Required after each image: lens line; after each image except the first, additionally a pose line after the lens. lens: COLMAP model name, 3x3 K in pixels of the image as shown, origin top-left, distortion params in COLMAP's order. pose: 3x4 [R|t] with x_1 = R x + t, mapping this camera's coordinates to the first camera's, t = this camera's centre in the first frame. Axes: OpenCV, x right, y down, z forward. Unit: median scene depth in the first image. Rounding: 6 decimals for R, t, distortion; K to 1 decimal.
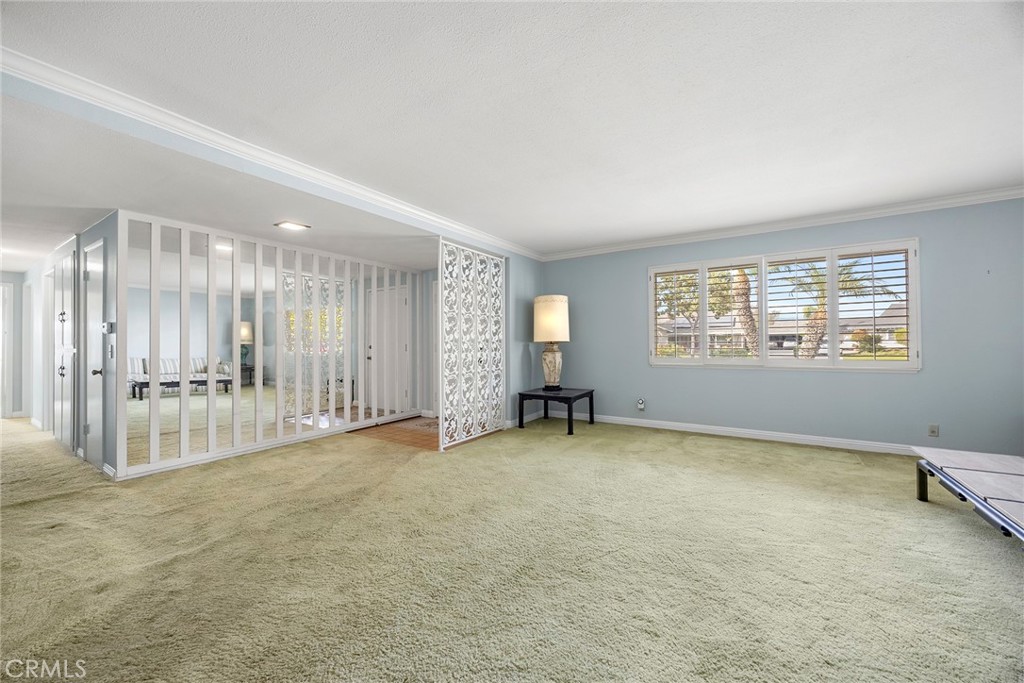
lens RADIAL K [[390.2, 0, 512.0], [0, 390.2, 341.5], [0, 0, 1]] dist [0.000900, 0.000119]
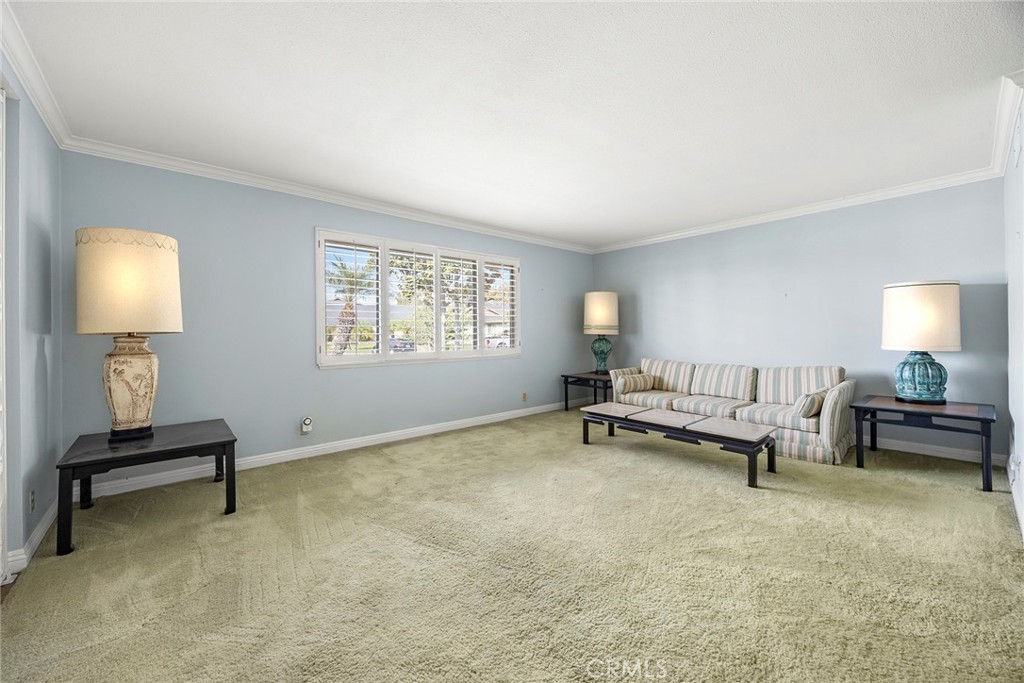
lens RADIAL K [[396.9, 0, 513.1], [0, 396.9, 339.7], [0, 0, 1]] dist [-0.000613, -0.000352]
pose [[0.280718, -0.009892, 0.959739, -0.276253], [-0.000174, 0.999946, 0.010357, 0.005260], [-0.959790, -0.003074, 0.280701, 0.556494]]
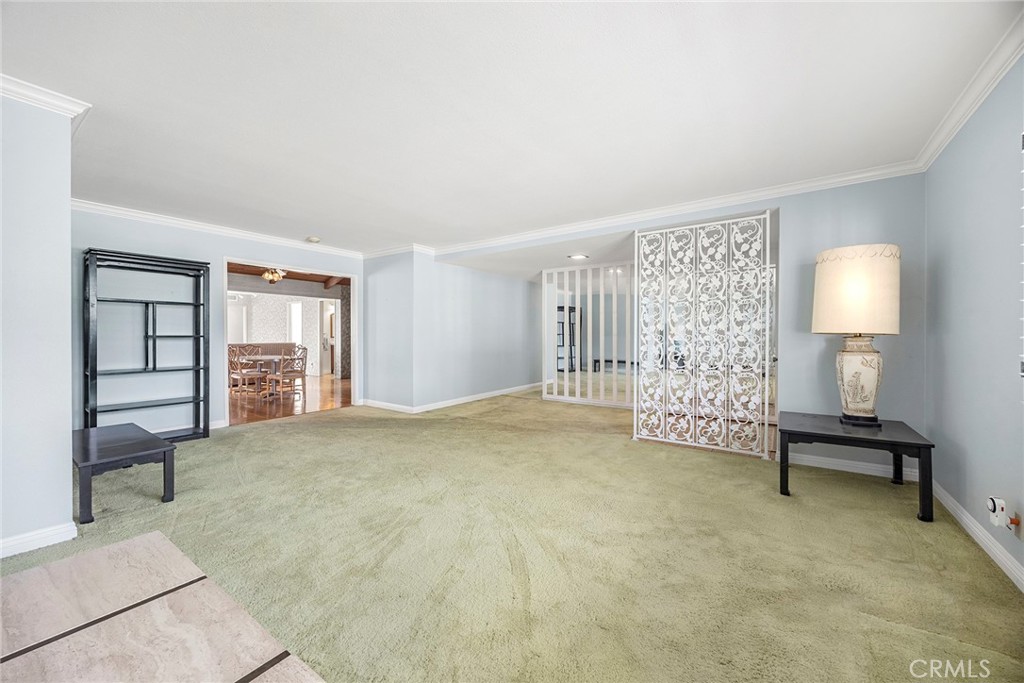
lens RADIAL K [[392.5, 0, 510.9], [0, 392.5, 332.1], [0, 0, 1]] dist [-0.000509, -0.000025]
pose [[-0.039662, 0.001588, -0.999212, 0.840060], [0.005101, 0.999986, 0.001386, -0.006182], [0.999200, -0.005042, -0.039670, 0.695035]]
